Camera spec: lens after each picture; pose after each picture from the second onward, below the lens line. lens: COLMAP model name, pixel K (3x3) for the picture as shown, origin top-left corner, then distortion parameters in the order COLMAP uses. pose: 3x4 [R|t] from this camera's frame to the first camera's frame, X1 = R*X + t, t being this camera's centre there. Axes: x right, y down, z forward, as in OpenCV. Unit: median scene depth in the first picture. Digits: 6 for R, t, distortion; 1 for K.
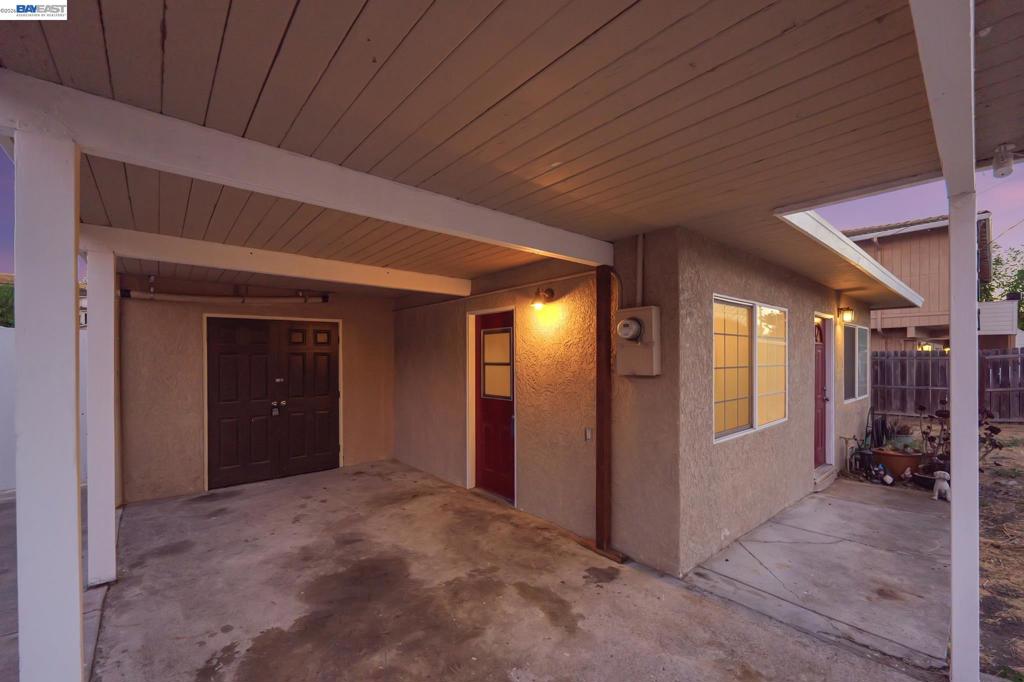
lens RADIAL K [[417.8, 0, 515.4], [0, 417.8, 361.1], [0, 0, 1]] dist [-0.011176, 0.000008]
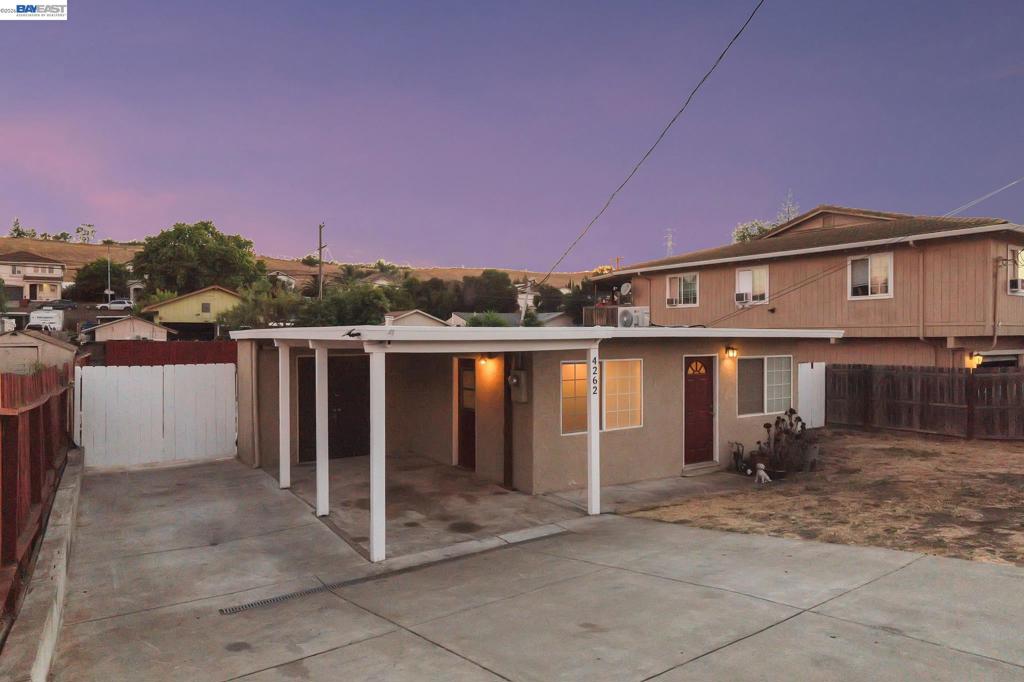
lens RADIAL K [[648.1, 0, 521.9], [0, 648.1, 340.7], [0, 0, 1]] dist [-0.004944, 0.002145]
pose [[0.992400, 0.004529, -0.122973, 0.523540], [-0.004547, 0.999990, 0.000140, -0.204396], [0.122972, 0.000421, 0.992410, -1.669632]]
